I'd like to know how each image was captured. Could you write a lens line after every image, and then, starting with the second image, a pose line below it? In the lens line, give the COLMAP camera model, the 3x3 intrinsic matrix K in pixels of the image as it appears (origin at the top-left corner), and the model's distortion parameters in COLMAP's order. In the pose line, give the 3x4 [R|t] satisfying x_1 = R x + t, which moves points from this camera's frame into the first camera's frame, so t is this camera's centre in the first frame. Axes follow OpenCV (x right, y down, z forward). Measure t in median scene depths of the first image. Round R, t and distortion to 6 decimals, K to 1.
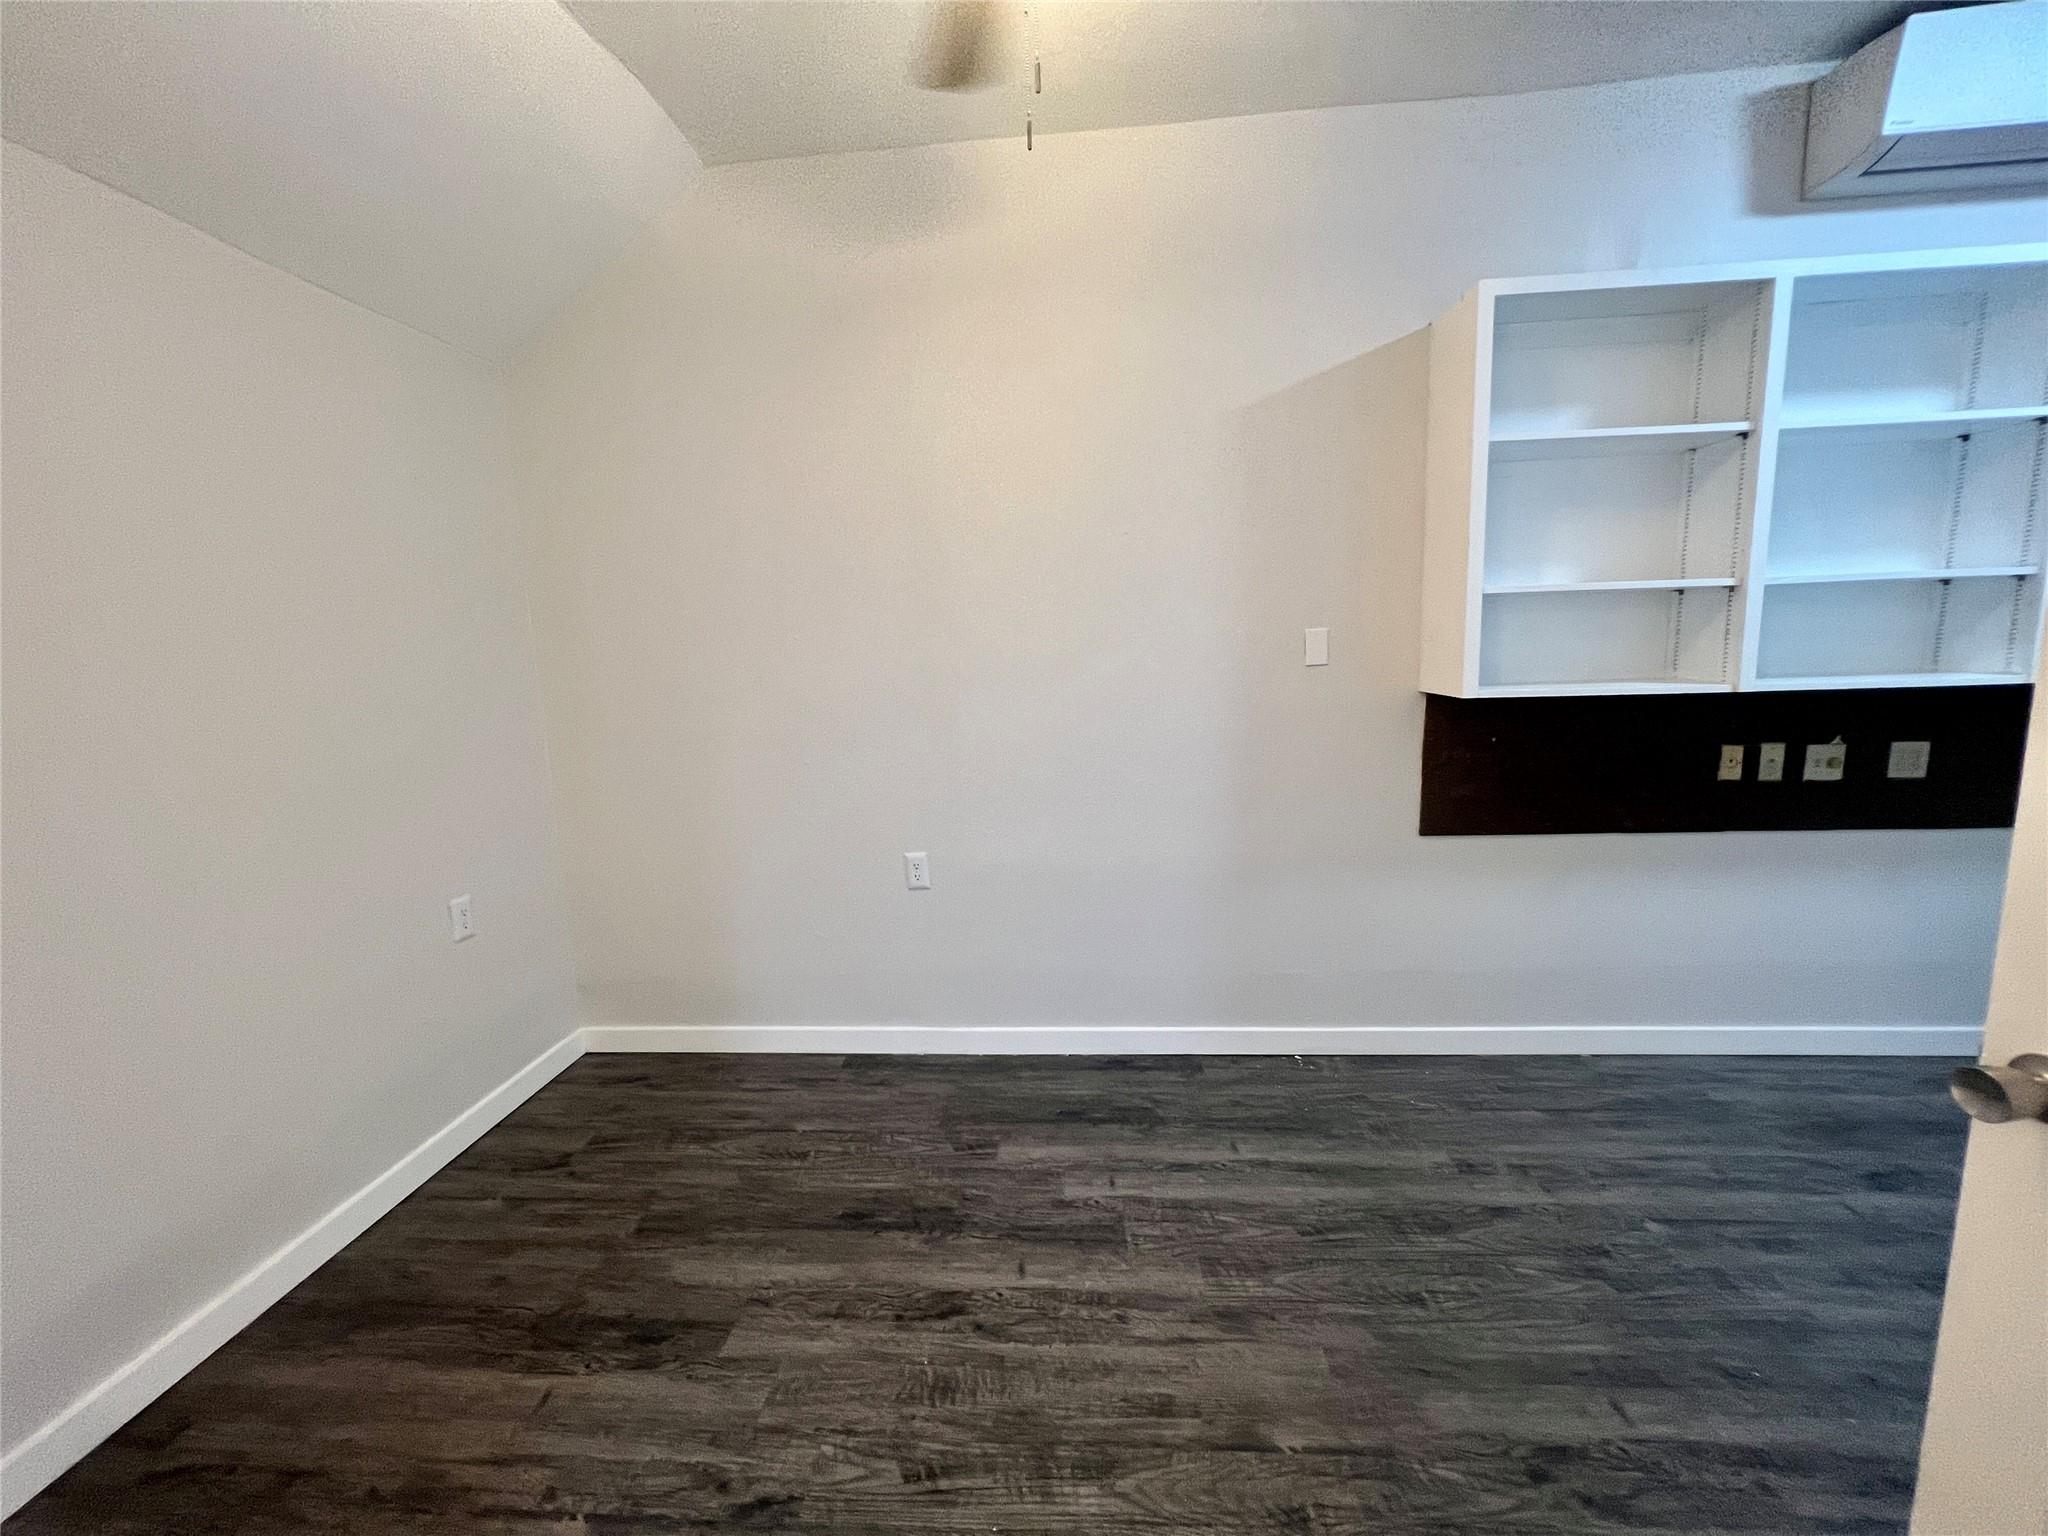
lens RADIAL K [[820.6, 0, 1024.0], [0, 820.6, 768.0], [0, 0, 1]] dist [-0.000276, -0.000126]
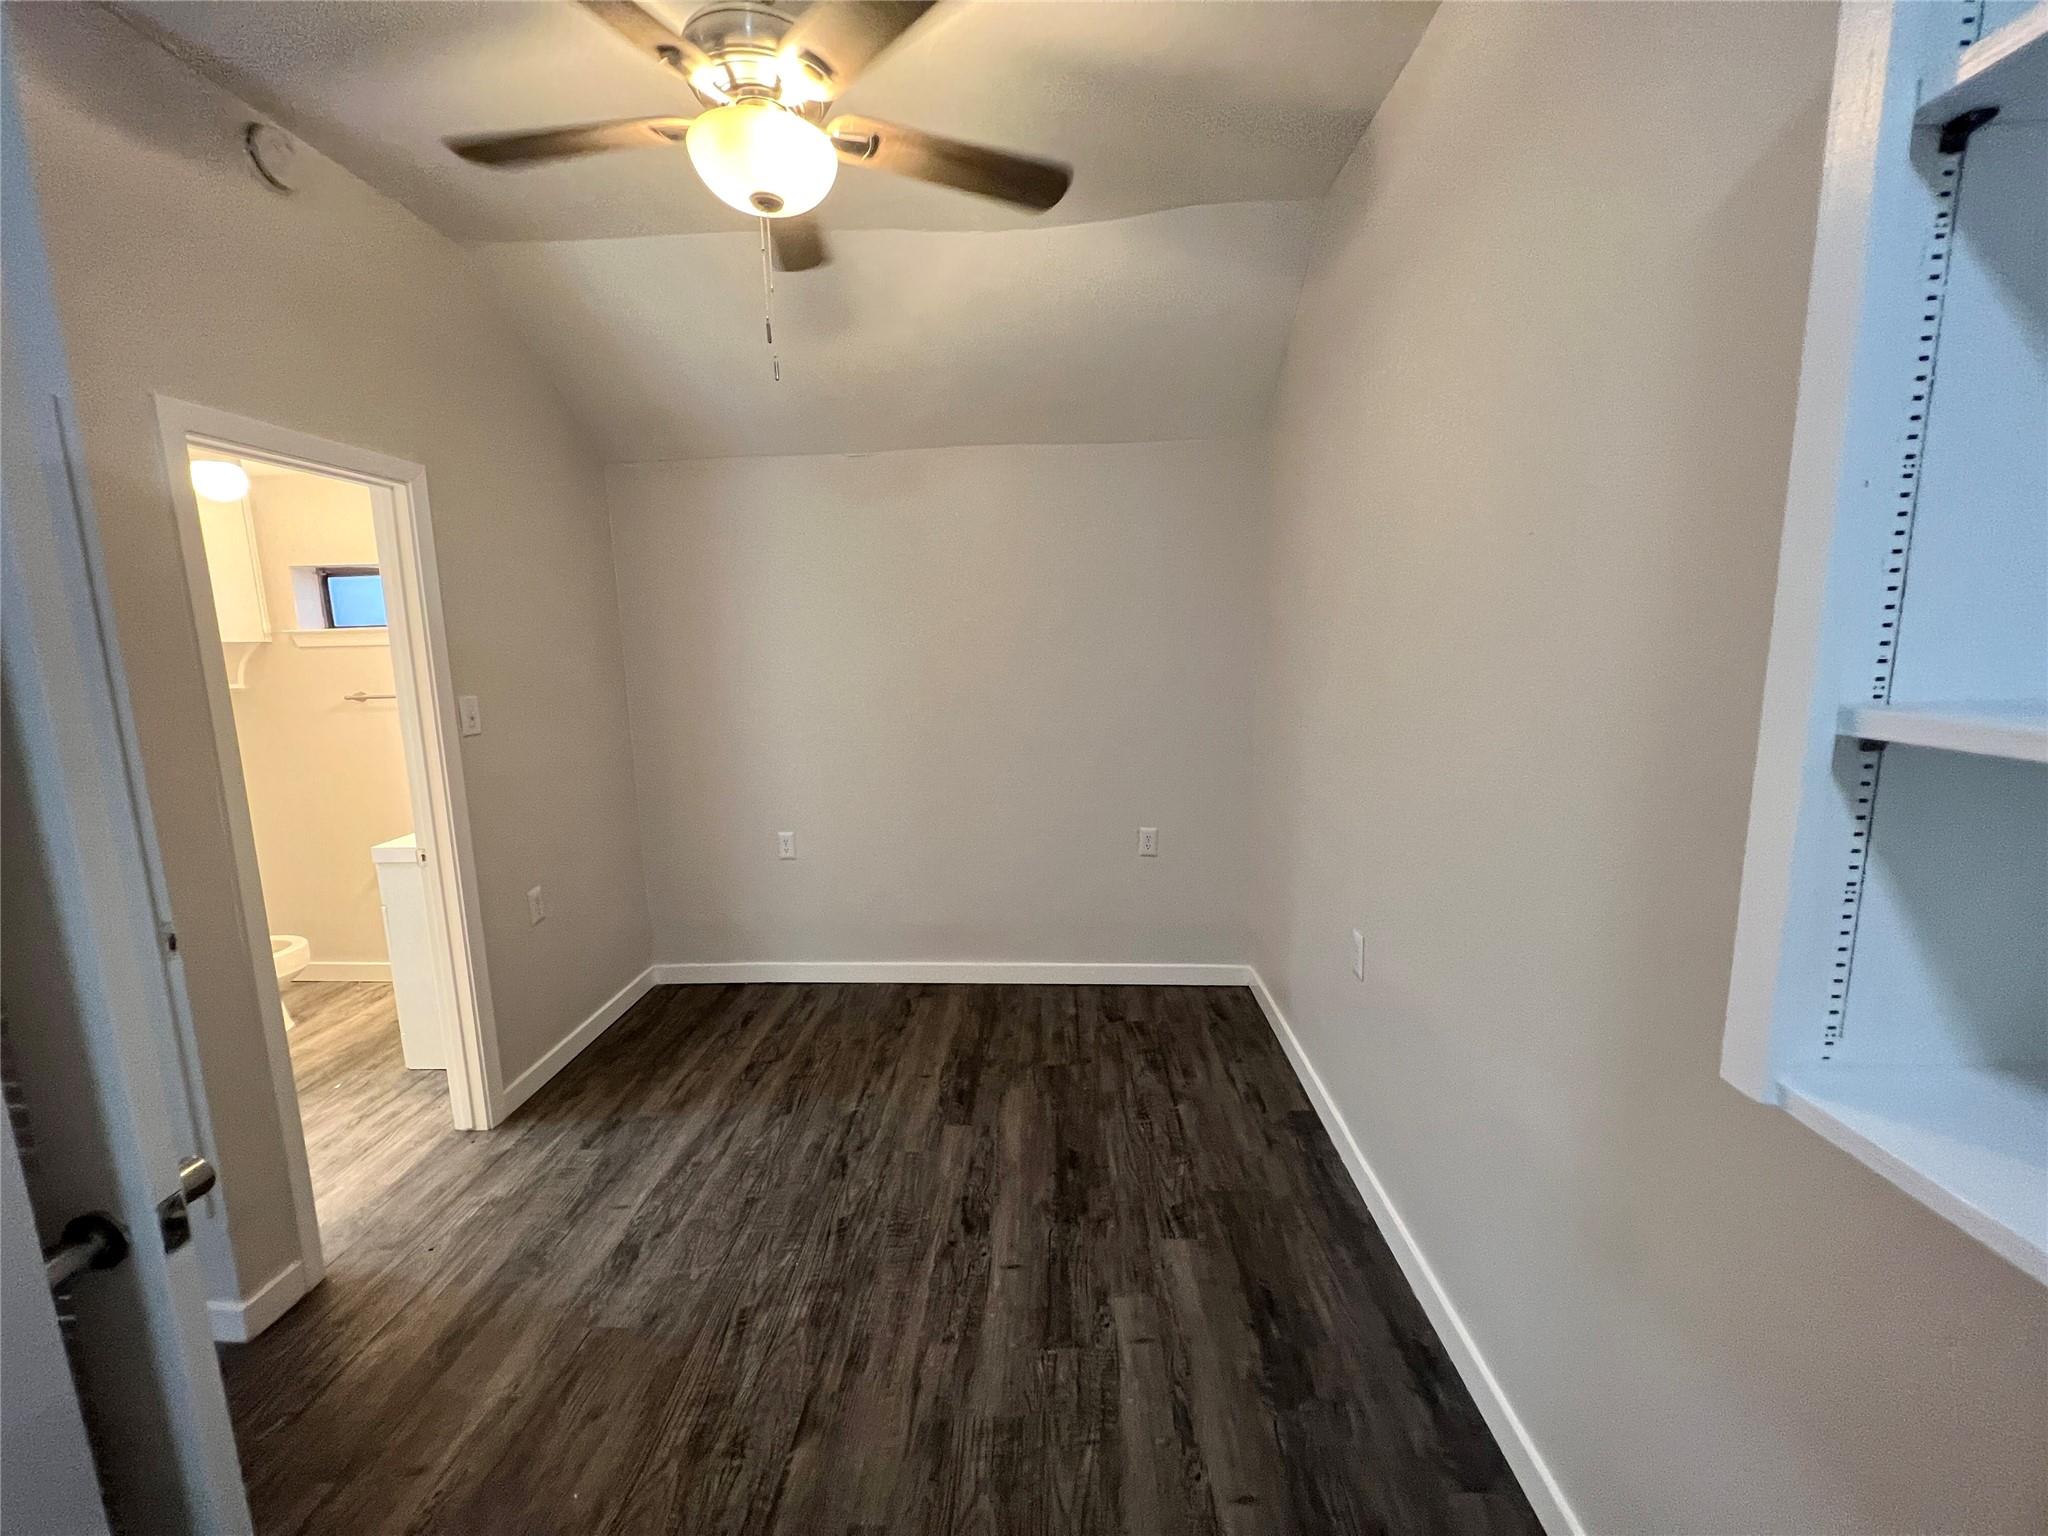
lens RADIAL K [[817.8, 0, 1023.1], [0, 817.8, 765.7], [0, 0, 1]] dist [-0.003013, 0.000171]
pose [[0.031067, 0.193043, -0.980698, 0.900589], [-0.133697, 0.973157, 0.187323, -0.243653], [0.990535, 0.125297, 0.056043, 0.823324]]
